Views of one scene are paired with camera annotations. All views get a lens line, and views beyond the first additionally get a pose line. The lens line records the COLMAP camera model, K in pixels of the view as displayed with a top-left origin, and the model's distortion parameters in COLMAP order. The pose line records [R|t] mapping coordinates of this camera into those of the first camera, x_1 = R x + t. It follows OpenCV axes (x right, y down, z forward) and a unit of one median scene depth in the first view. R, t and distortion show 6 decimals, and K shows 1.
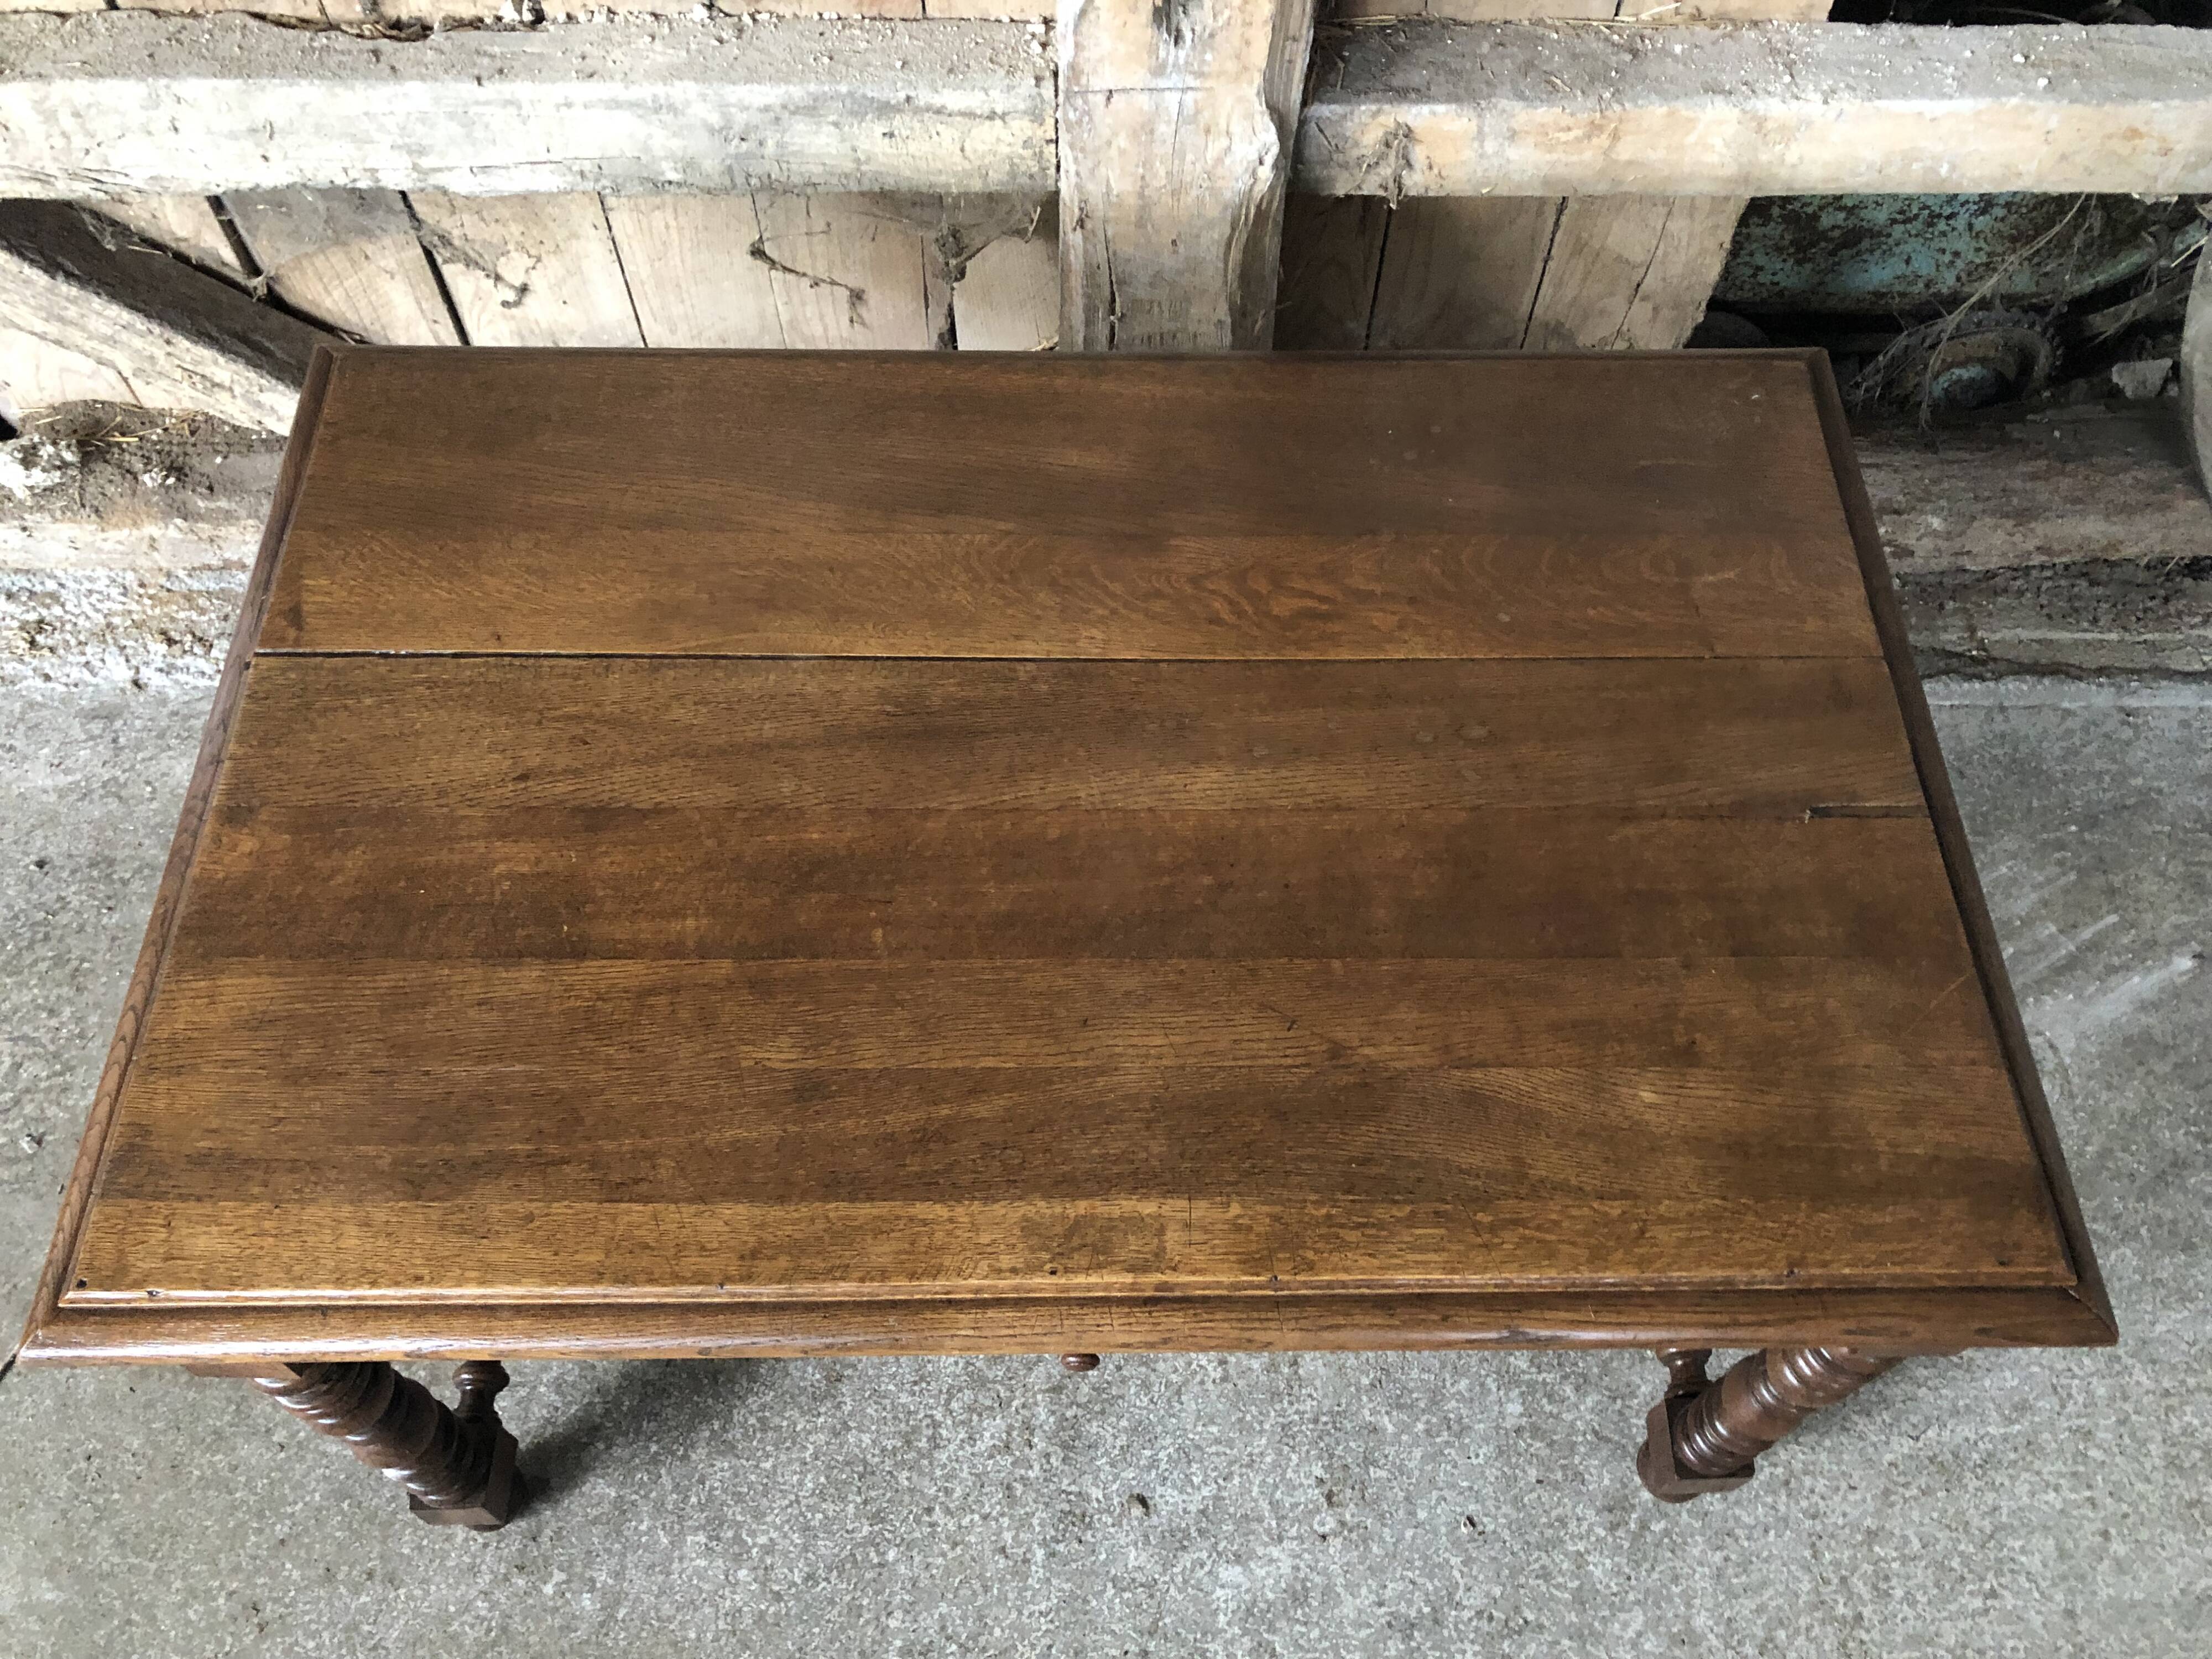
lens RADIAL K [[1812.8, 0, 1108.9], [0, 1812.8, 858.5], [0, 0, 1]] dist [0.018317, -0.001070]
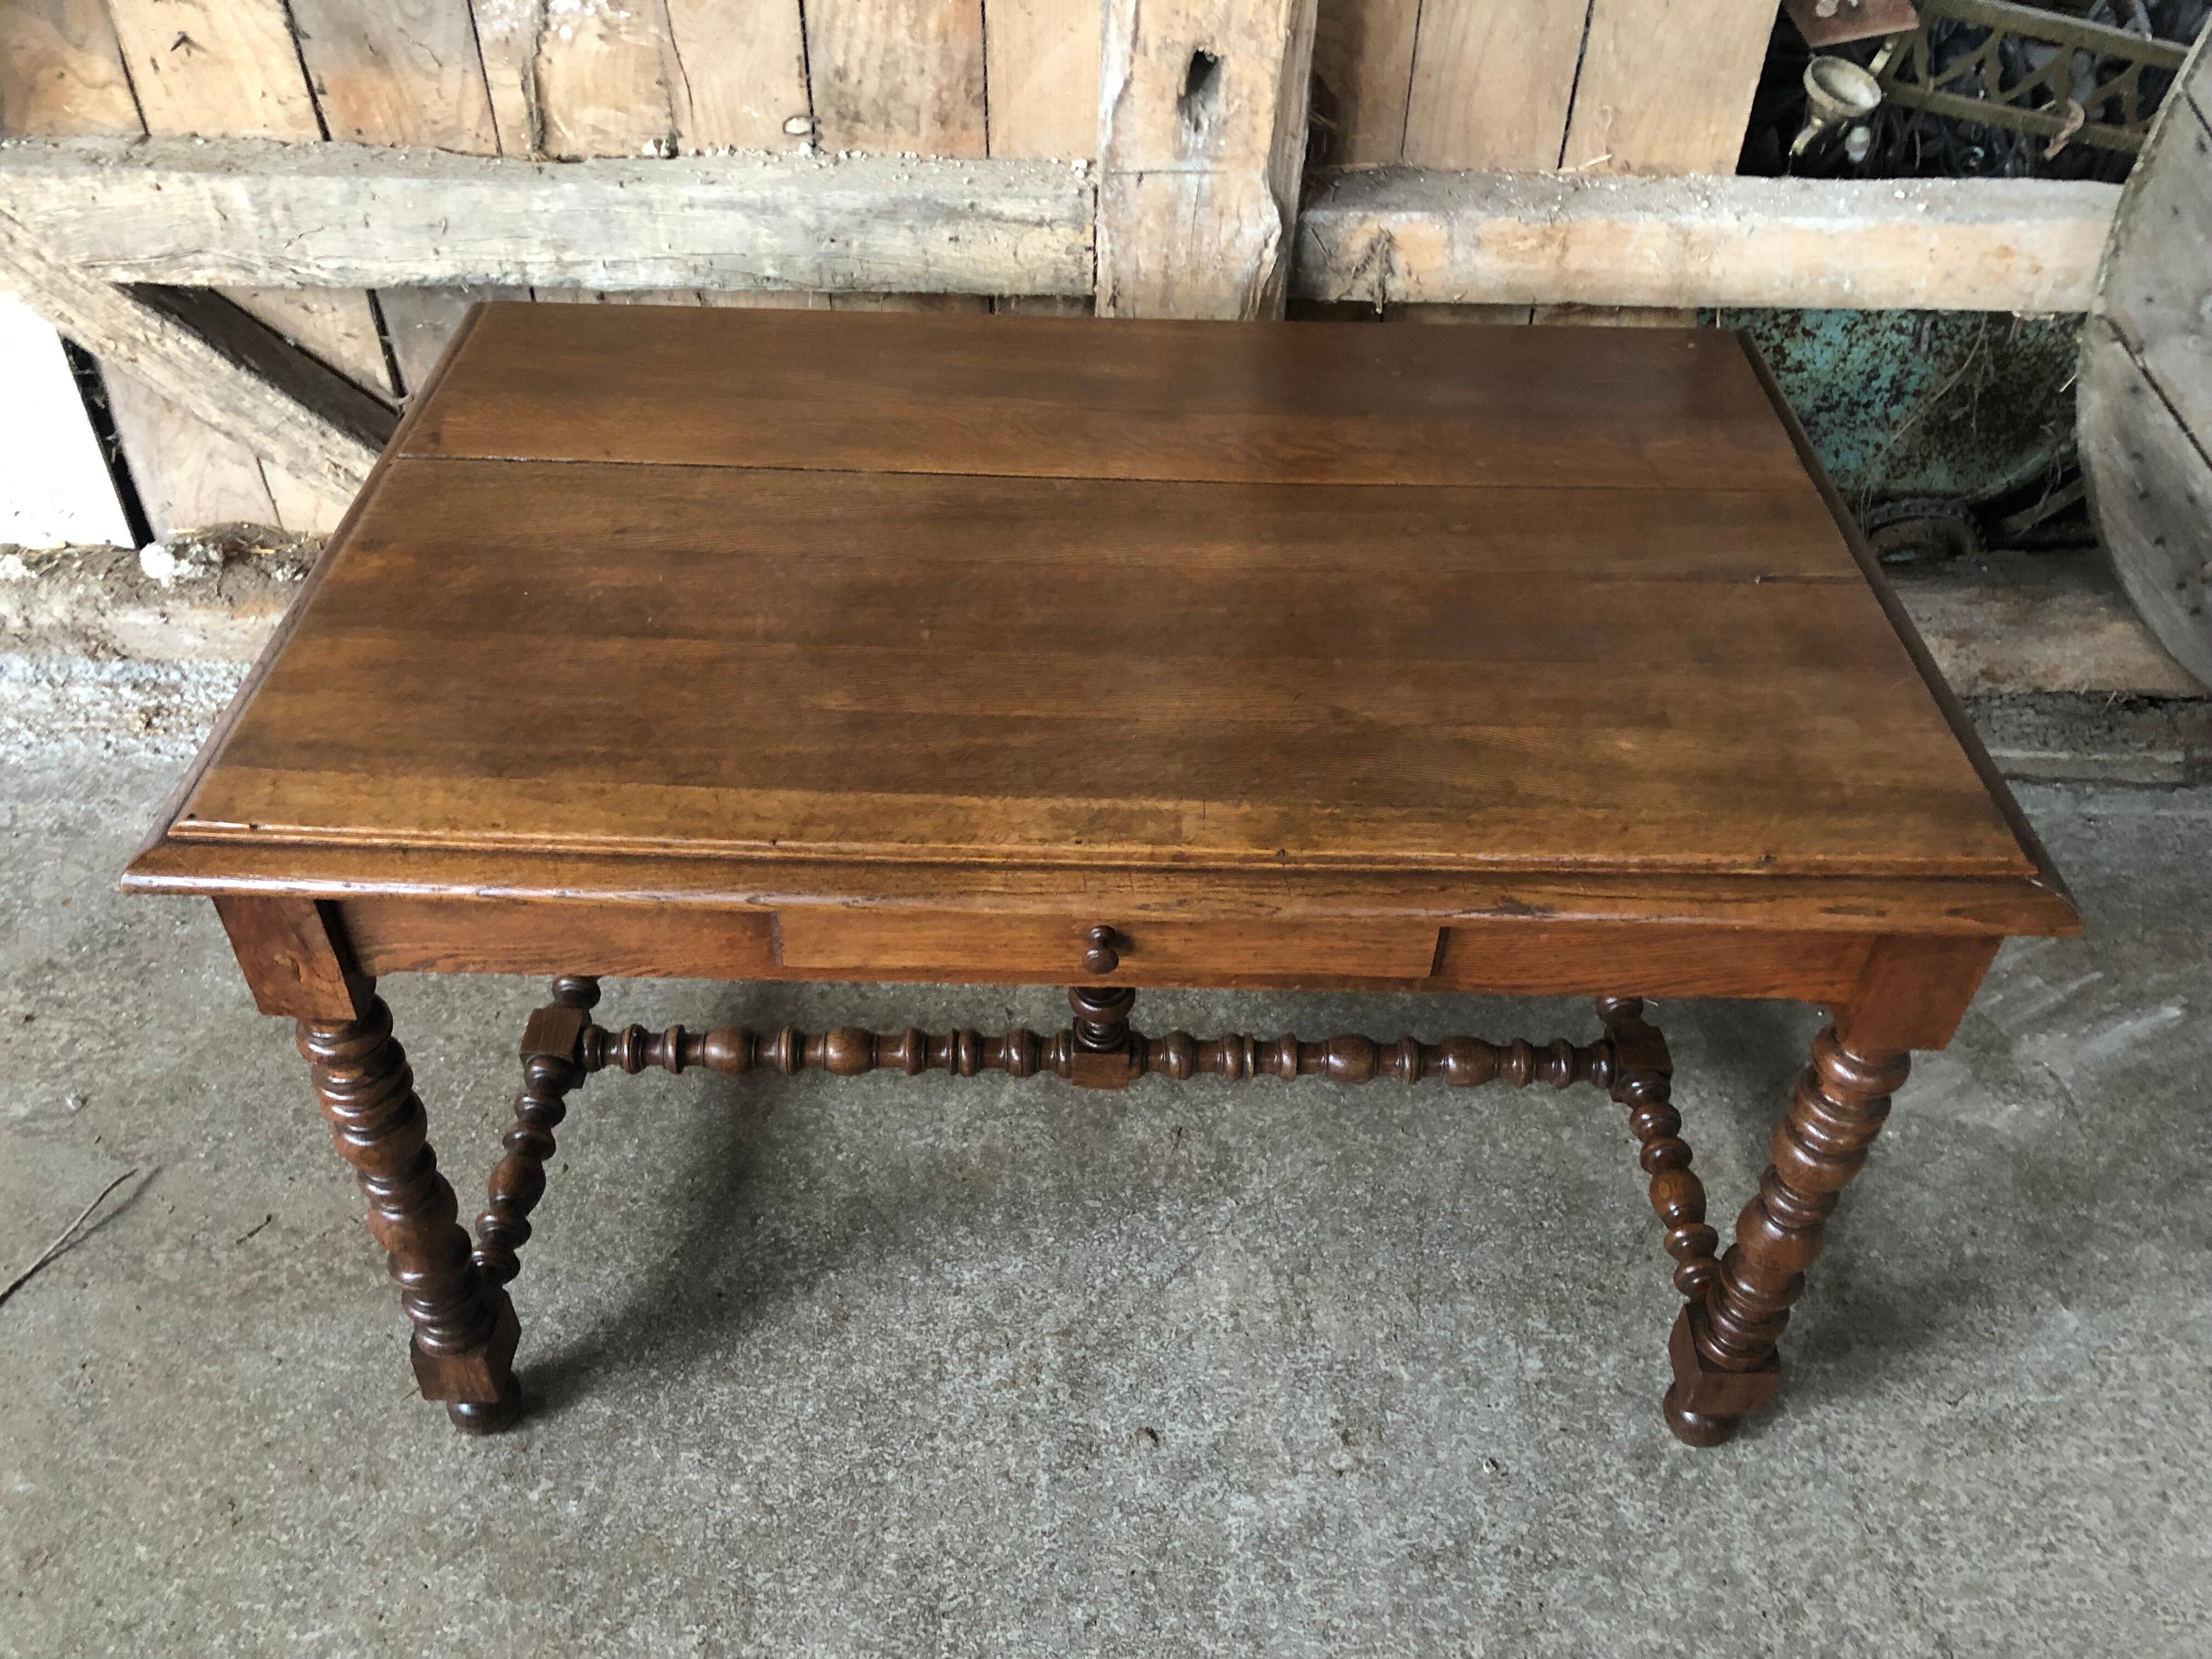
lens RADIAL K [[1812.8, 0, 1084.6], [0, 1812.8, 856.9], [0, 0, 1]] dist [0.018317, -0.001070]
pose [[0.999599, 0.018534, -0.021408, -0.002199], [-0.024148, 0.952792, -0.302661, 0.354698], [0.014788, 0.303057, 0.952858, -0.015699]]
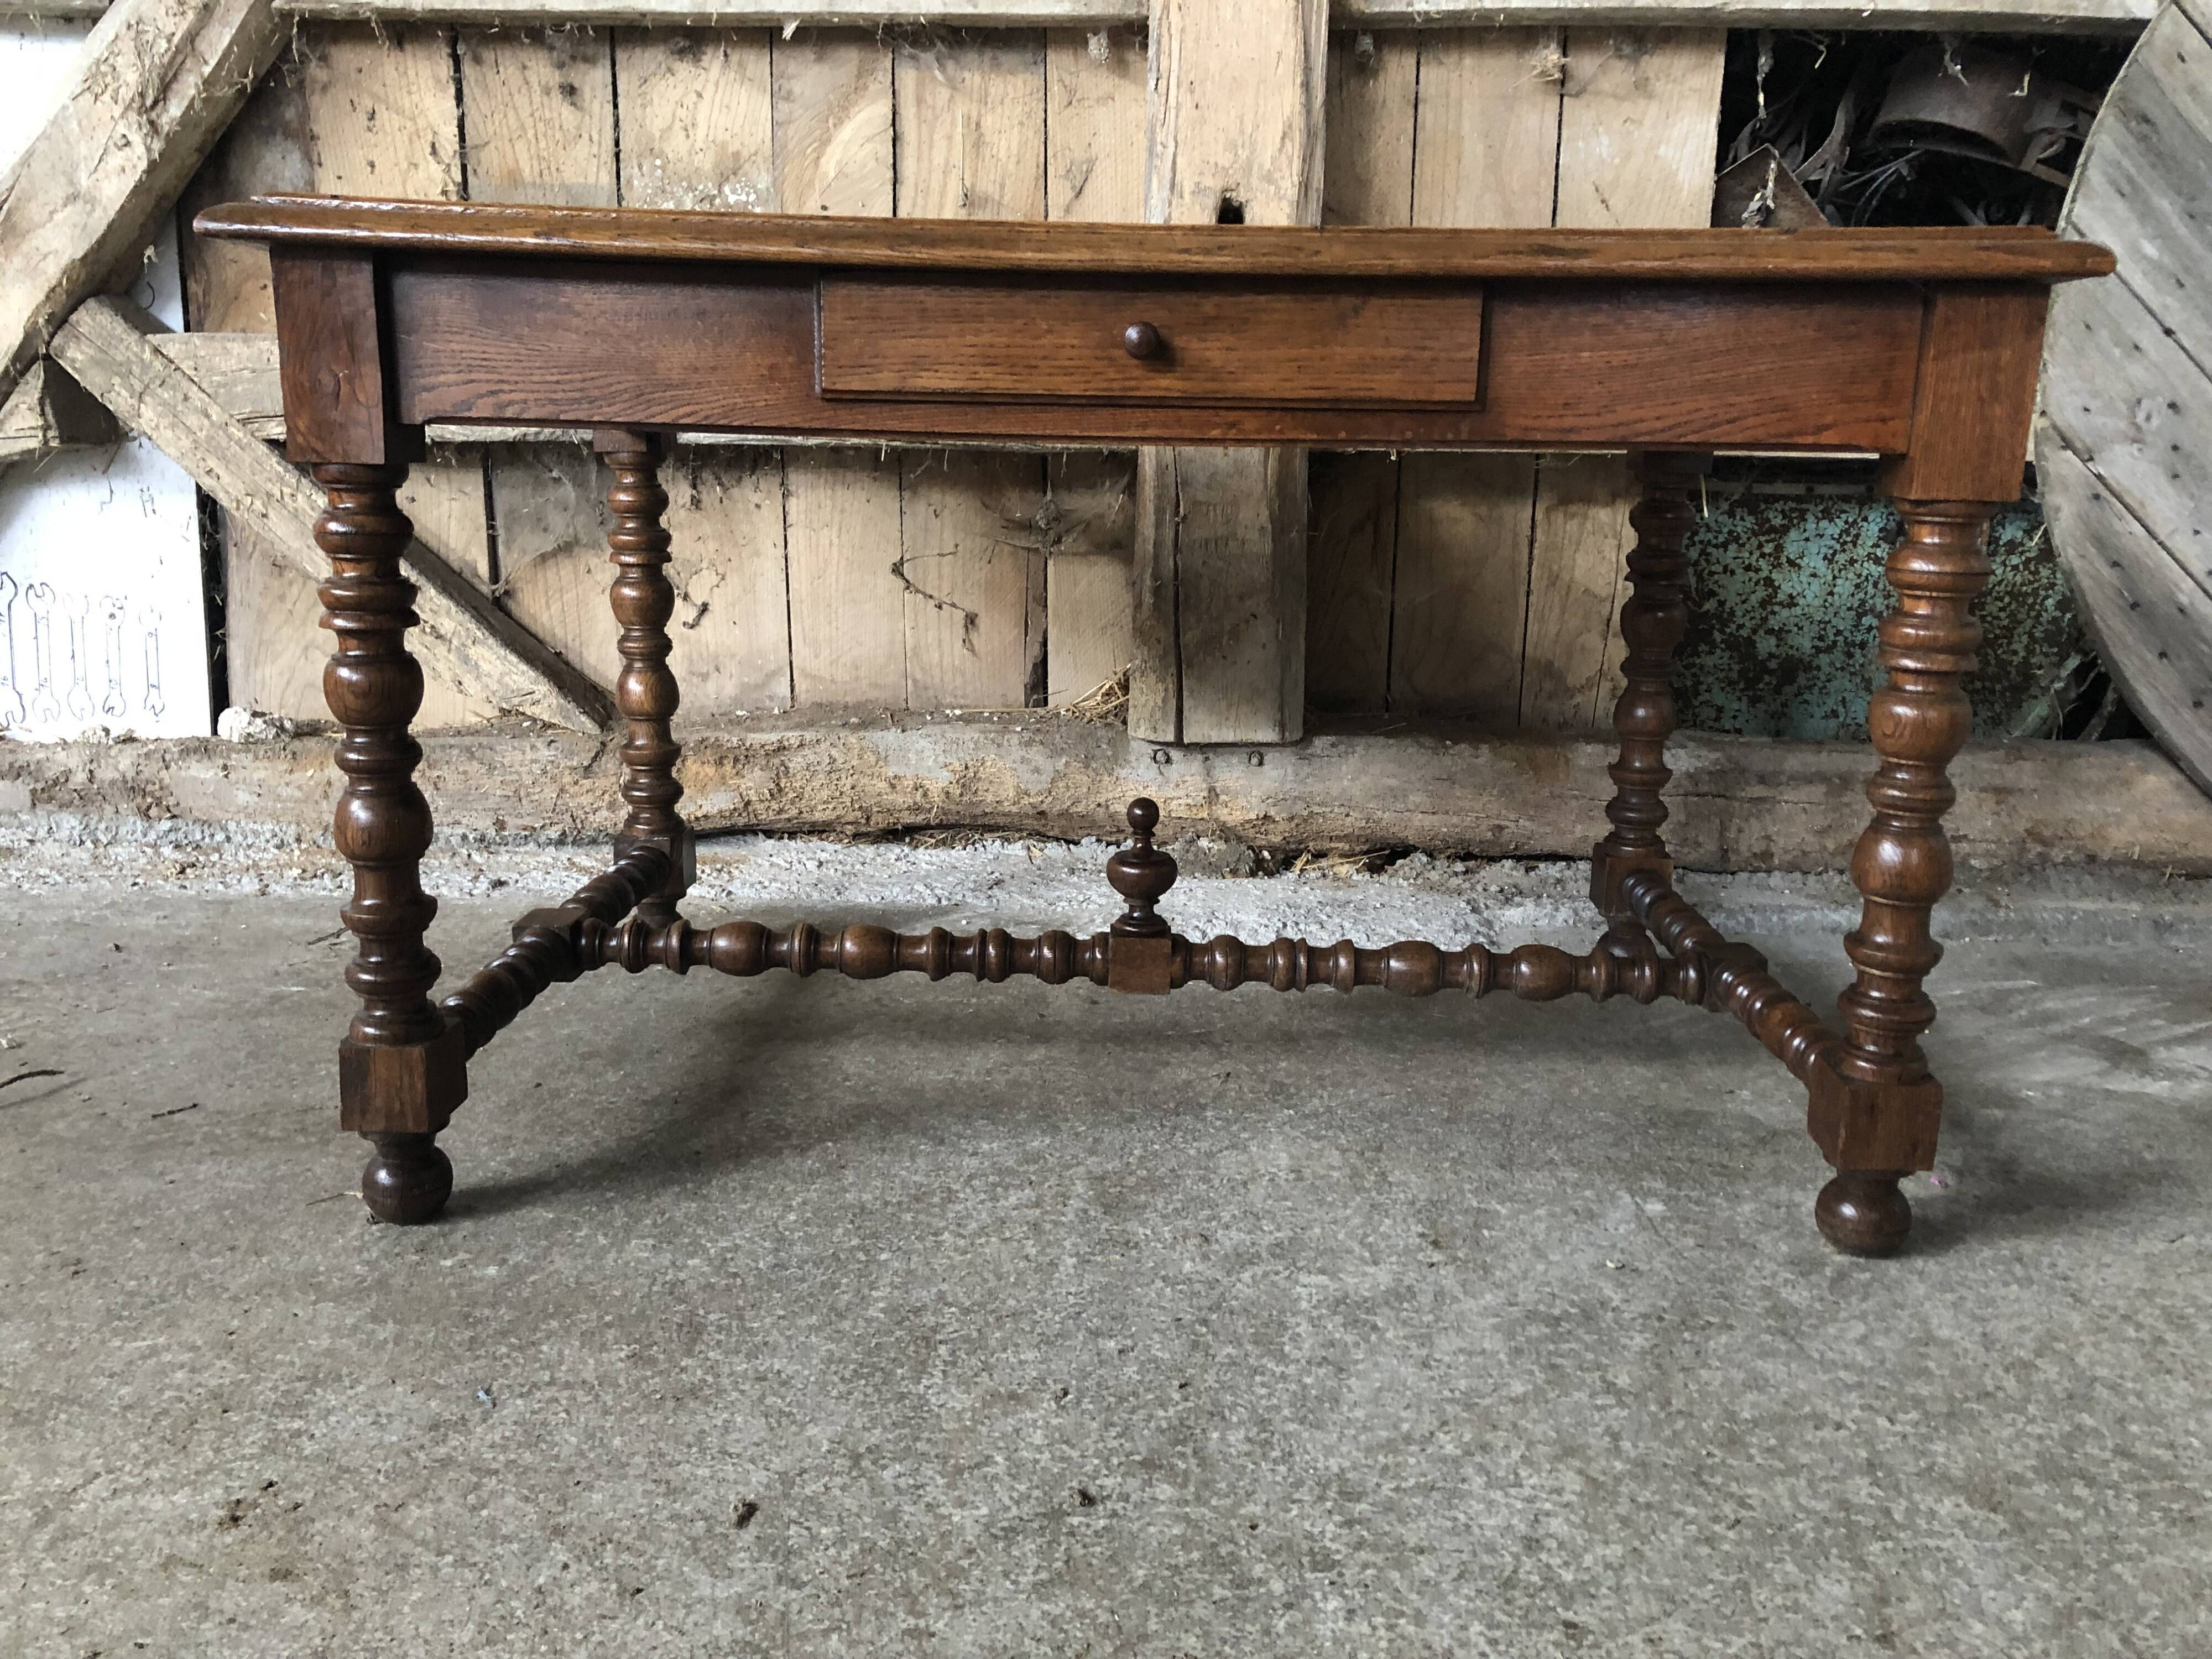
lens RADIAL K [[1812.8, 0, 1110.6], [0, 1812.8, 820.9], [0, 0, 1]] dist [0.018317, -0.001070]
pose [[0.999177, 0.012803, -0.038477, 0.007065], [-0.036962, 0.677819, -0.734299, 0.819510], [0.016679, 0.735117, 0.677735, 0.321731]]
